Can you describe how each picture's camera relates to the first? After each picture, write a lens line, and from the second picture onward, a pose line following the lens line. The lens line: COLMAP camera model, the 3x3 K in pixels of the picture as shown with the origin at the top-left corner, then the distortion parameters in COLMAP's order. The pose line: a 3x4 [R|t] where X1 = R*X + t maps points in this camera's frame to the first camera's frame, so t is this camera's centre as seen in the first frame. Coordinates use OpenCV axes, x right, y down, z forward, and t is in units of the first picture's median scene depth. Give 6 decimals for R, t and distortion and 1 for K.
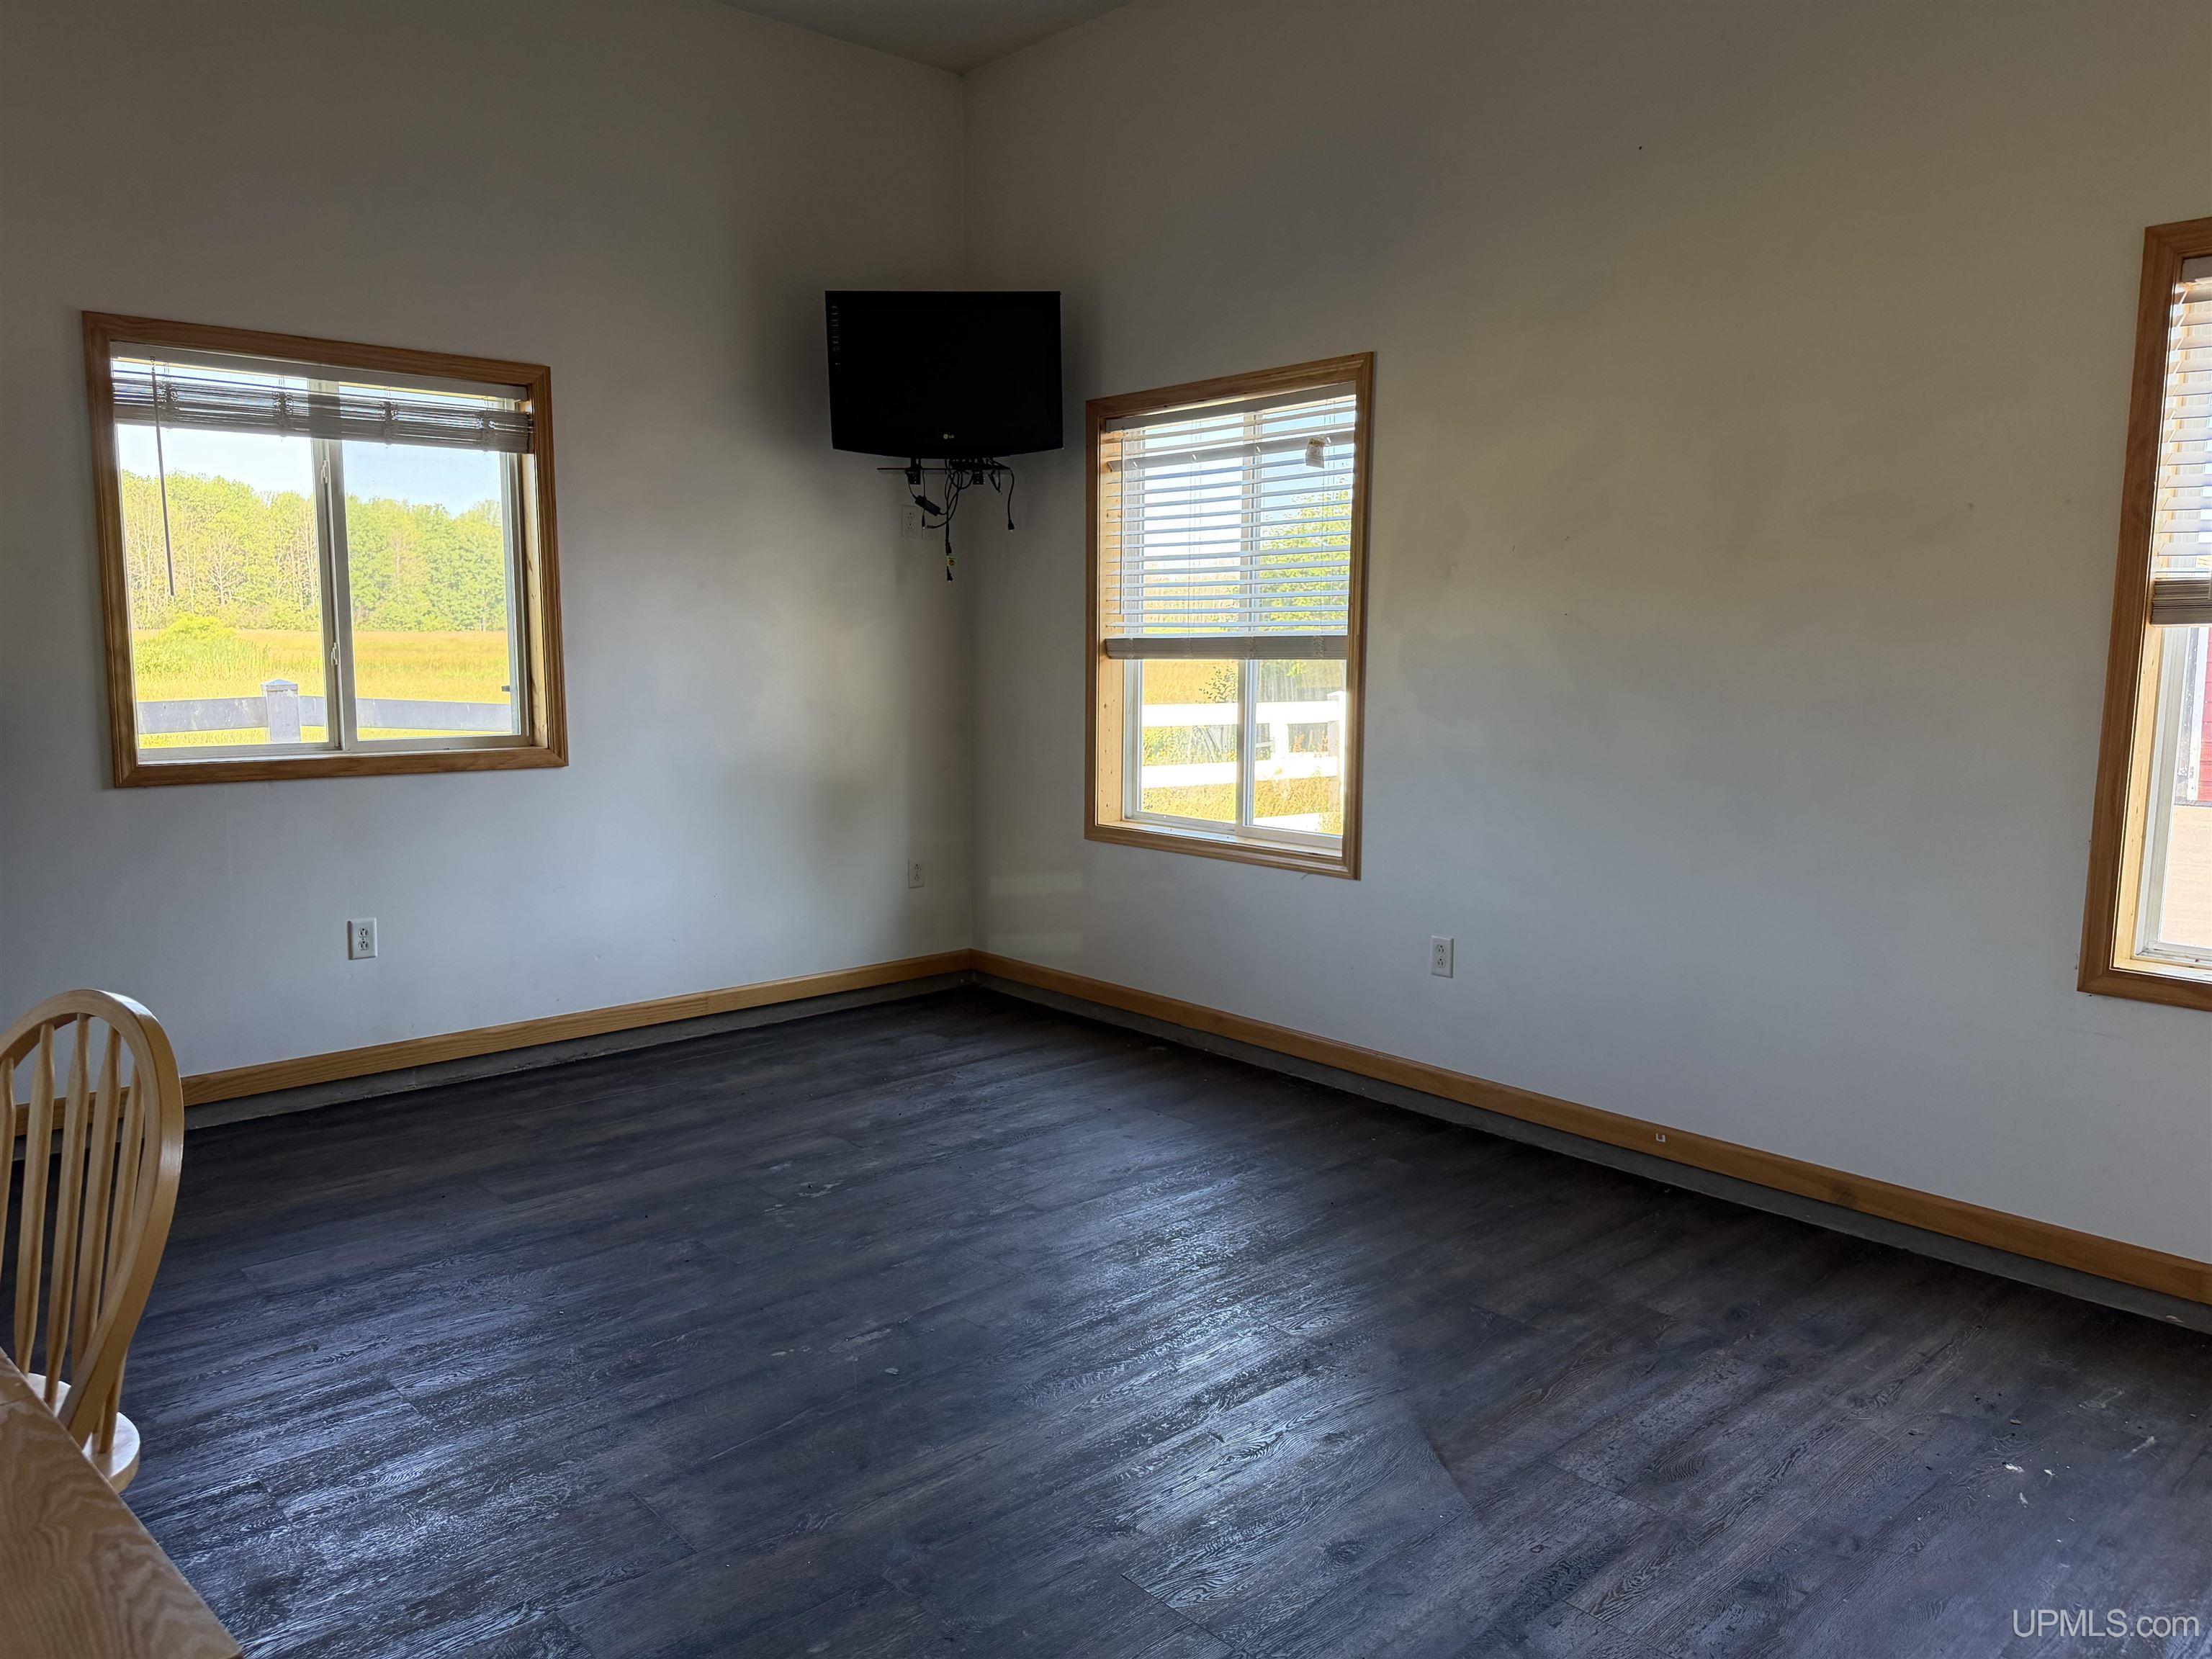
lens RADIAL K [[1552.2, 0, 1097.8], [0, 1552.2, 837.4], [0, 0, 1]] dist [0.165075, -0.255308]
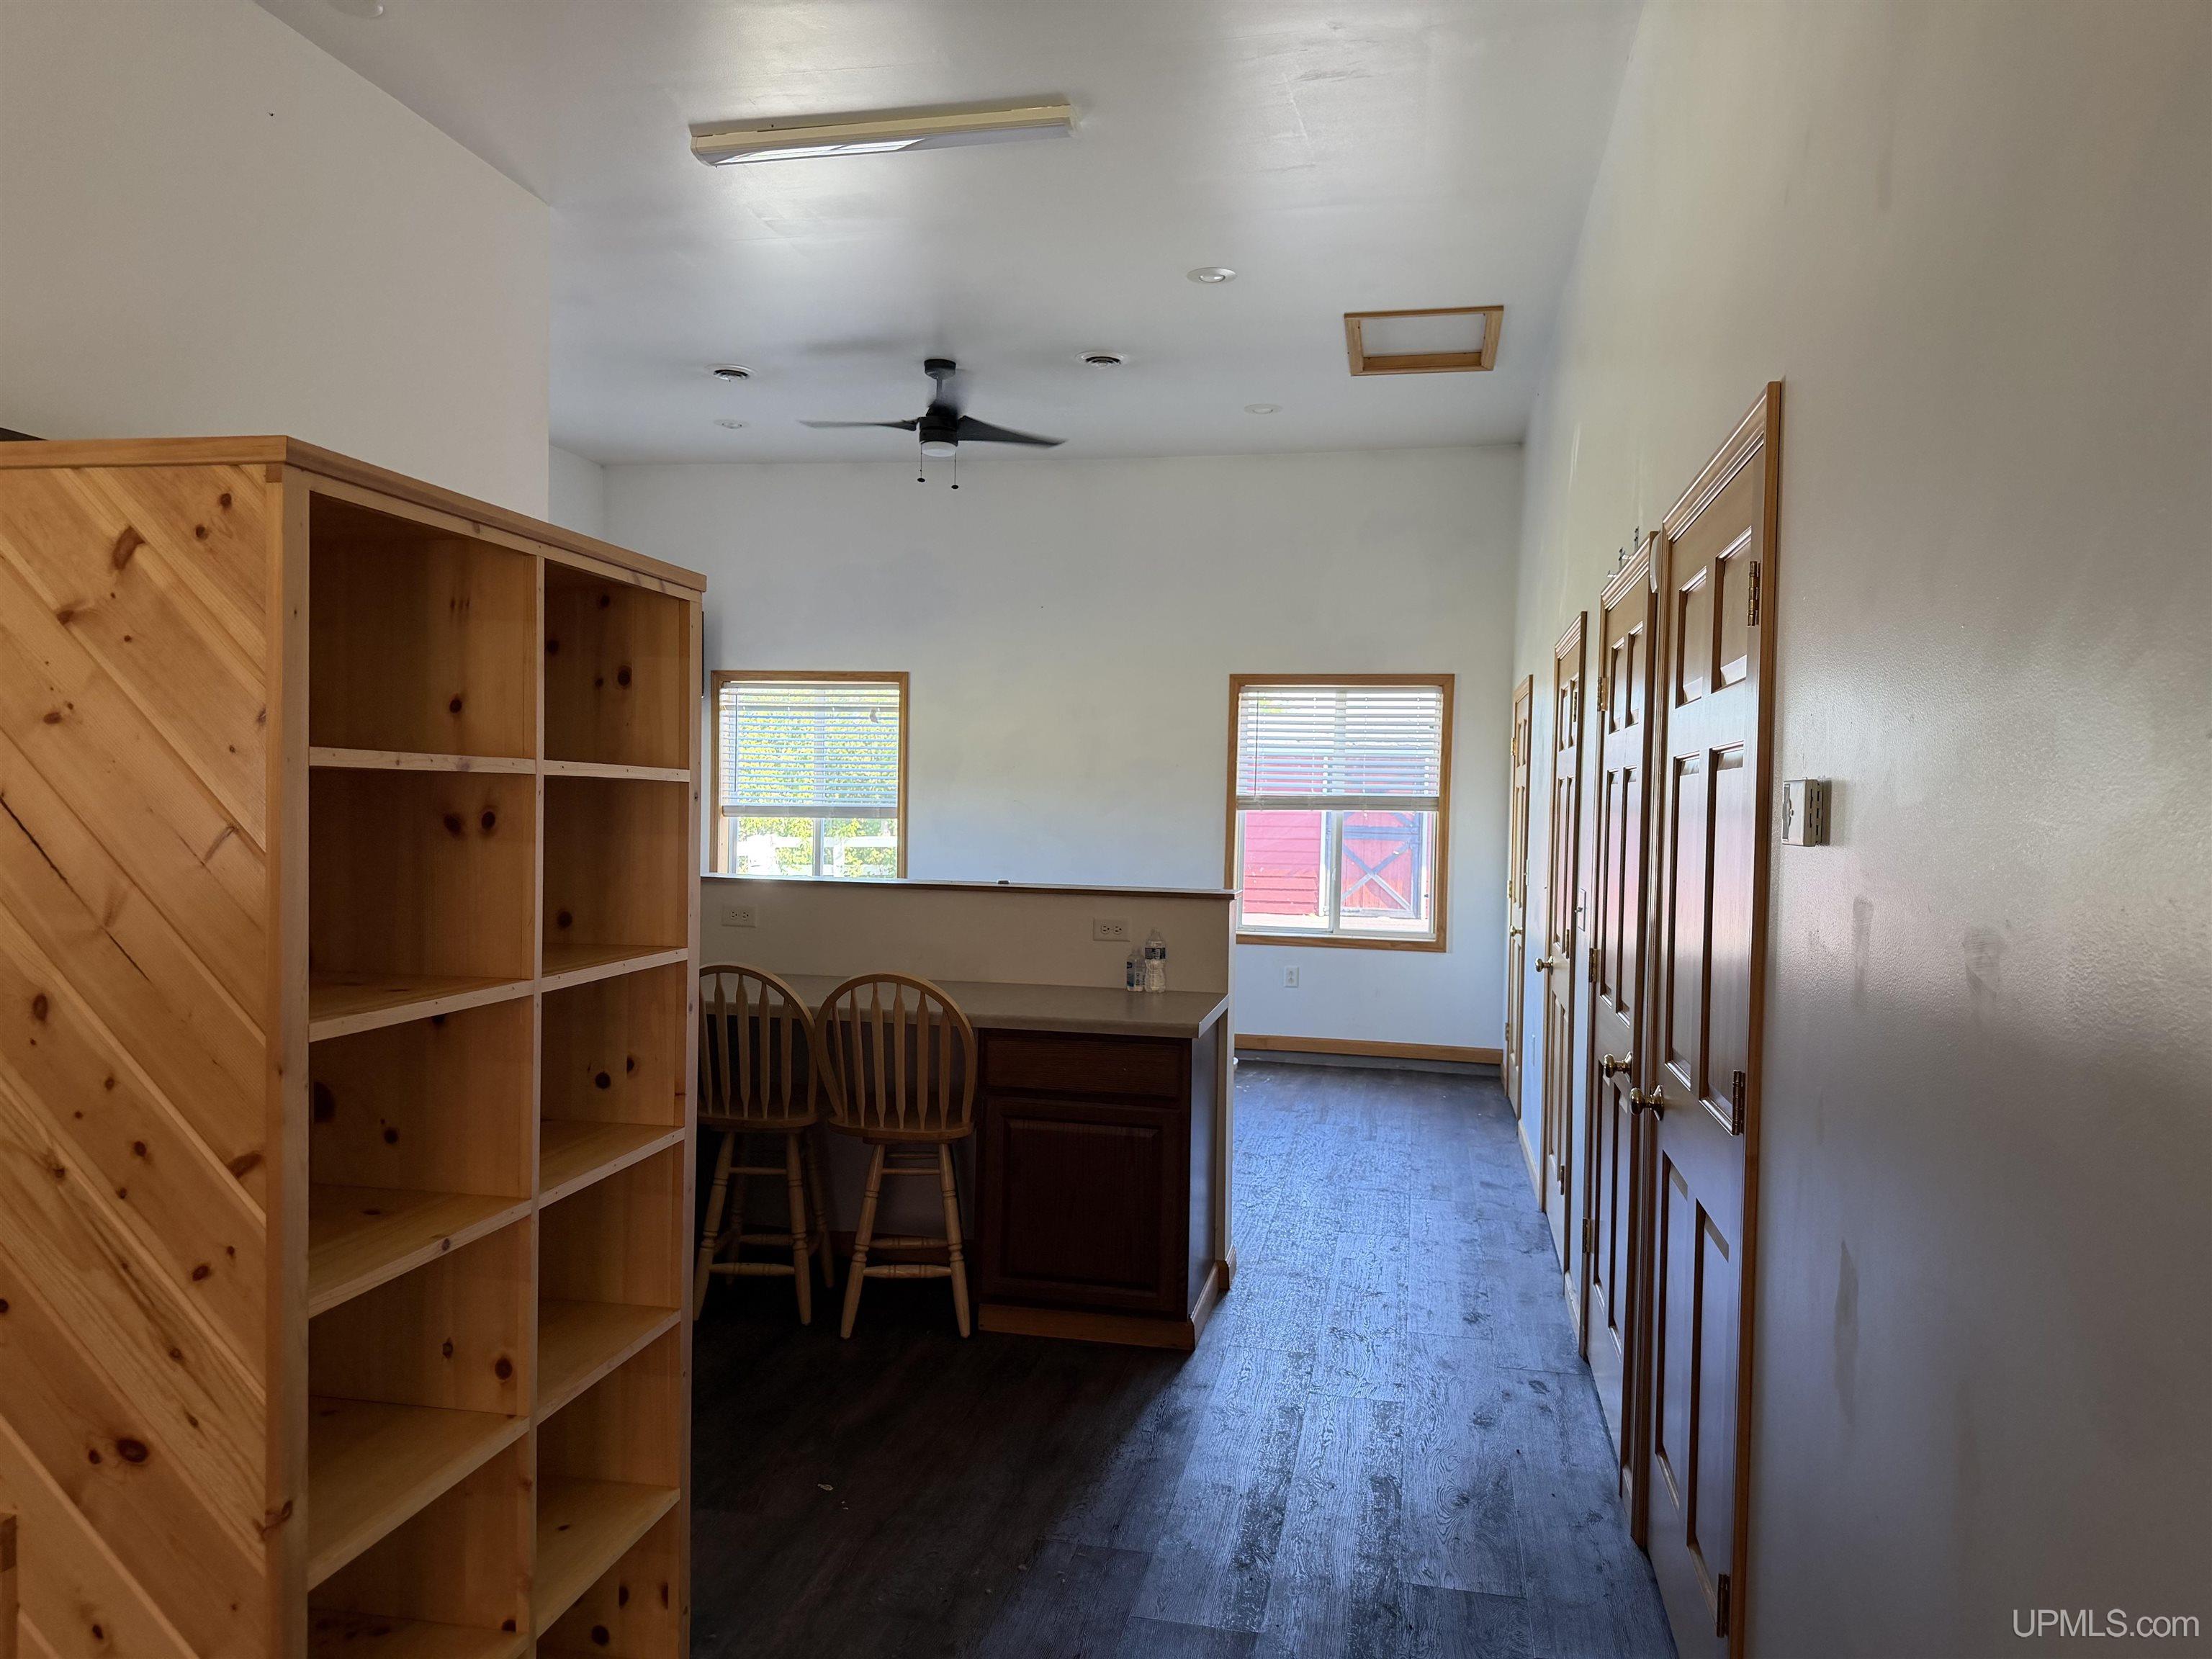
lens RADIAL K [[1552.2, 0, 1097.8], [0, 1552.2, 837.4], [0, 0, 1]] dist [0.165075, -0.255308]
pose [[0.804665, -0.014025, 0.593564, -0.711822], [0.064648, 0.995847, -0.064110, 0.045583], [-0.590199, 0.089960, 0.802229, -0.641140]]
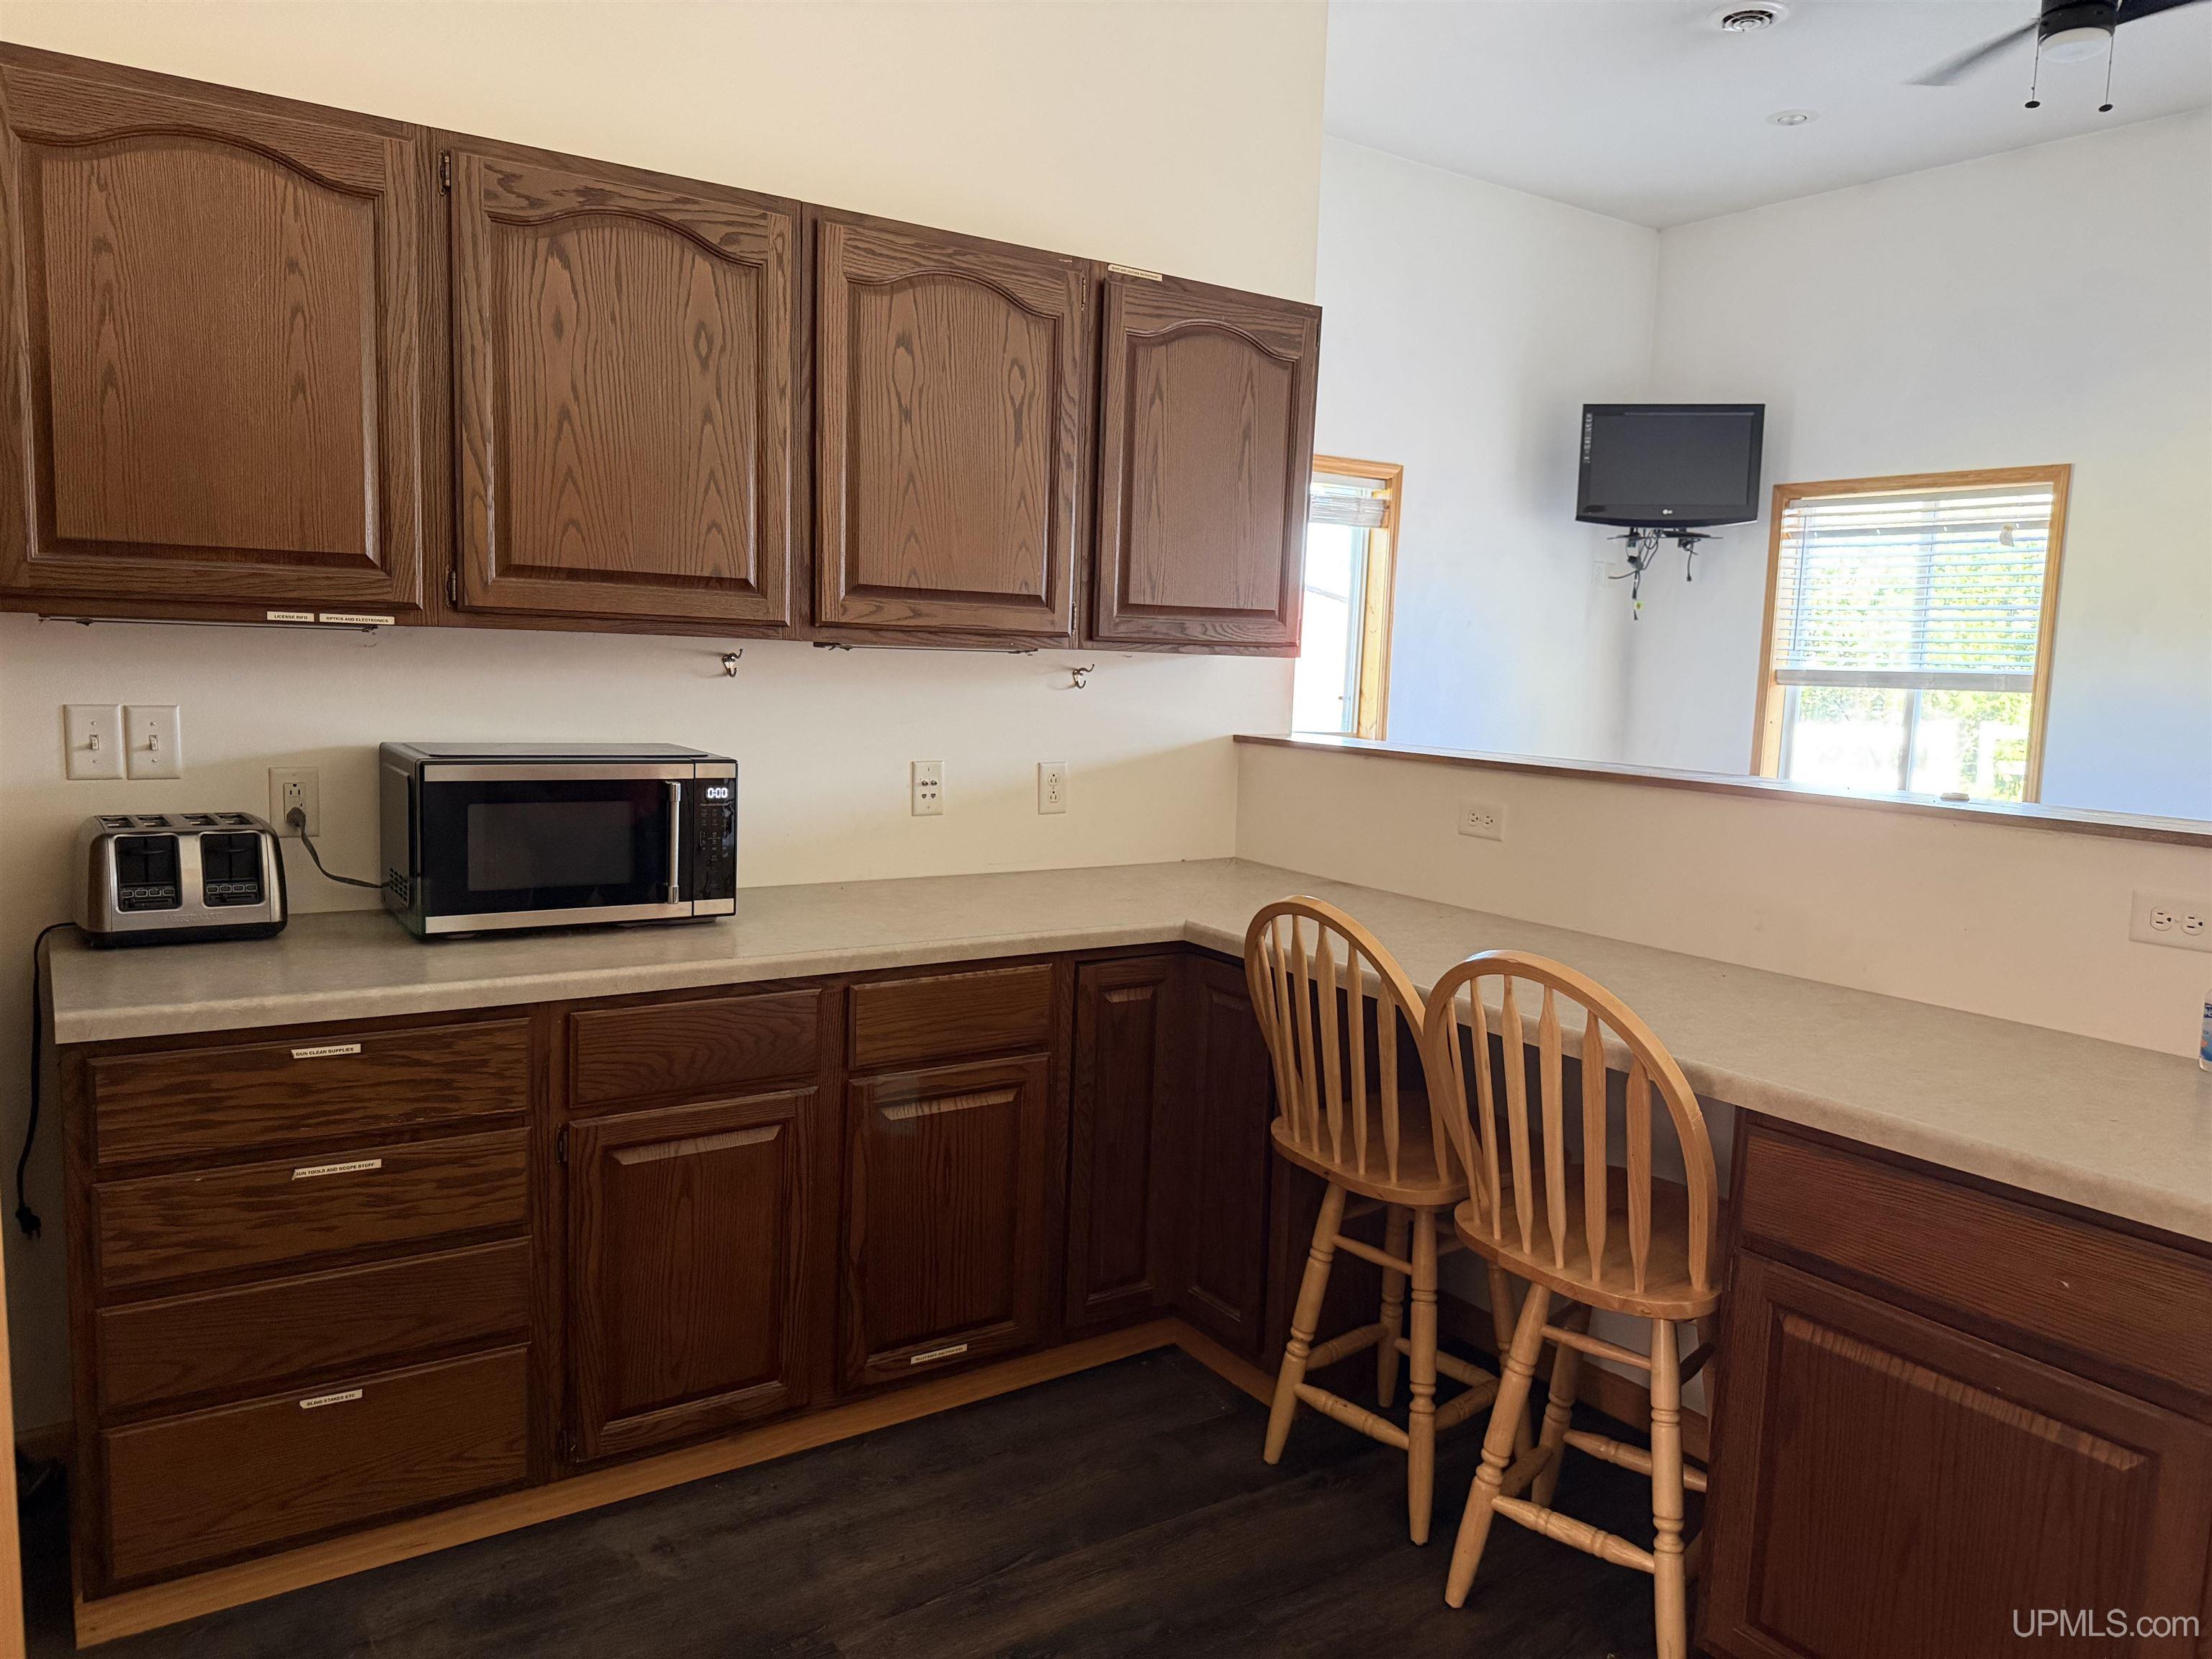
lens RADIAL K [[1563.1, 0, 1110.3], [0, 1563.1, 843.3], [0, 0, 1]] dist [-0.001686, 0.000029]
pose [[0.992132, 0.037823, -0.119342, -0.388548], [-0.037936, 0.999279, 0.001331, 0.033160], [0.119307, 0.003207, 0.992852, -0.333375]]
